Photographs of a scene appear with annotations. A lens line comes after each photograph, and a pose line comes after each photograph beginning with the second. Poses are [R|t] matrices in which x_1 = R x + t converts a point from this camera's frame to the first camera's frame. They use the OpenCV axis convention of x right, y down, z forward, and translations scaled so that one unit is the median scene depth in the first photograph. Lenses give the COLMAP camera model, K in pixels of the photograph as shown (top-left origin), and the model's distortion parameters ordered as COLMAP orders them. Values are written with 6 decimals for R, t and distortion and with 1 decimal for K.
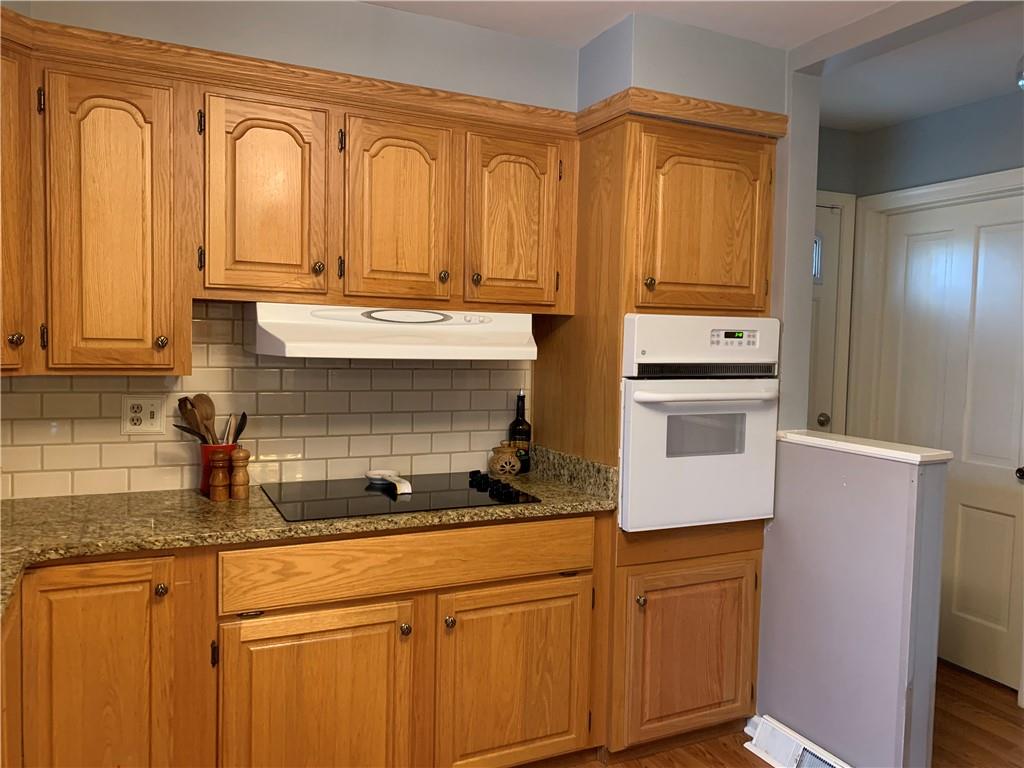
lens RADIAL K [[782.8, 0, 516.7], [0, 782.8, 384.4], [0, 0, 1]] dist [0.036820, -0.047405]
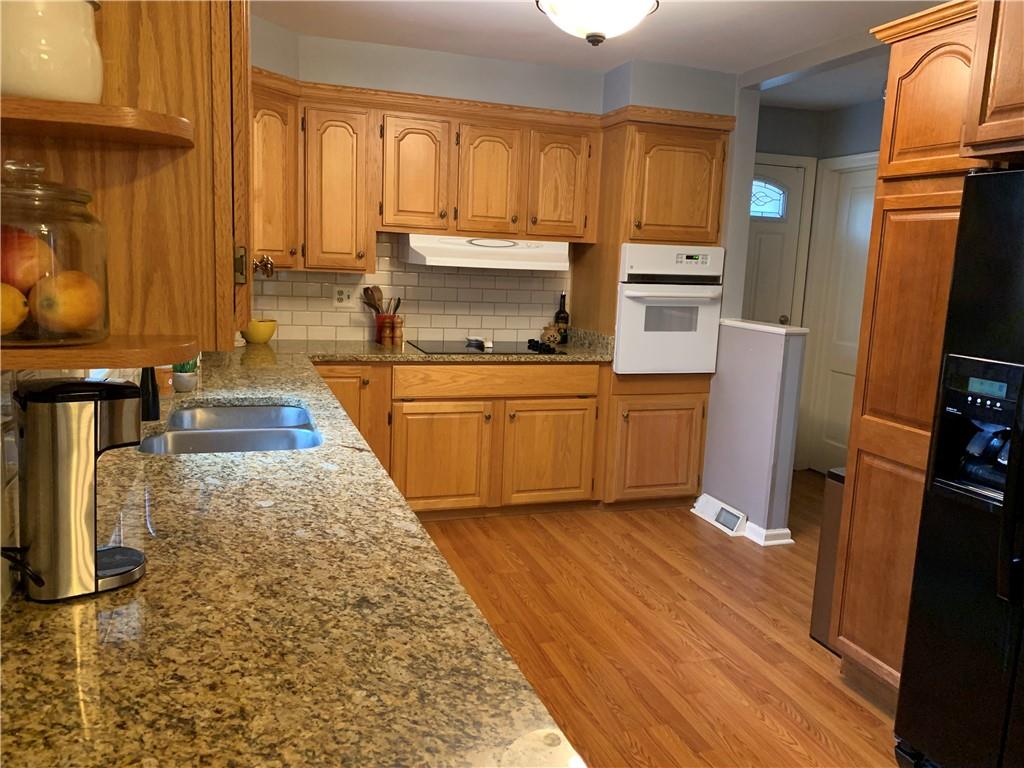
lens RADIAL K [[782.8, 0, 513.2], [0, 782.8, 387.5], [0, 0, 1]] dist [0.036820, -0.047405]
pose [[0.992893, 0.037200, -0.113048, 0.108892], [-0.025899, 0.994667, 0.099836, 0.054784], [0.116159, -0.096198, 0.988561, -0.708212]]
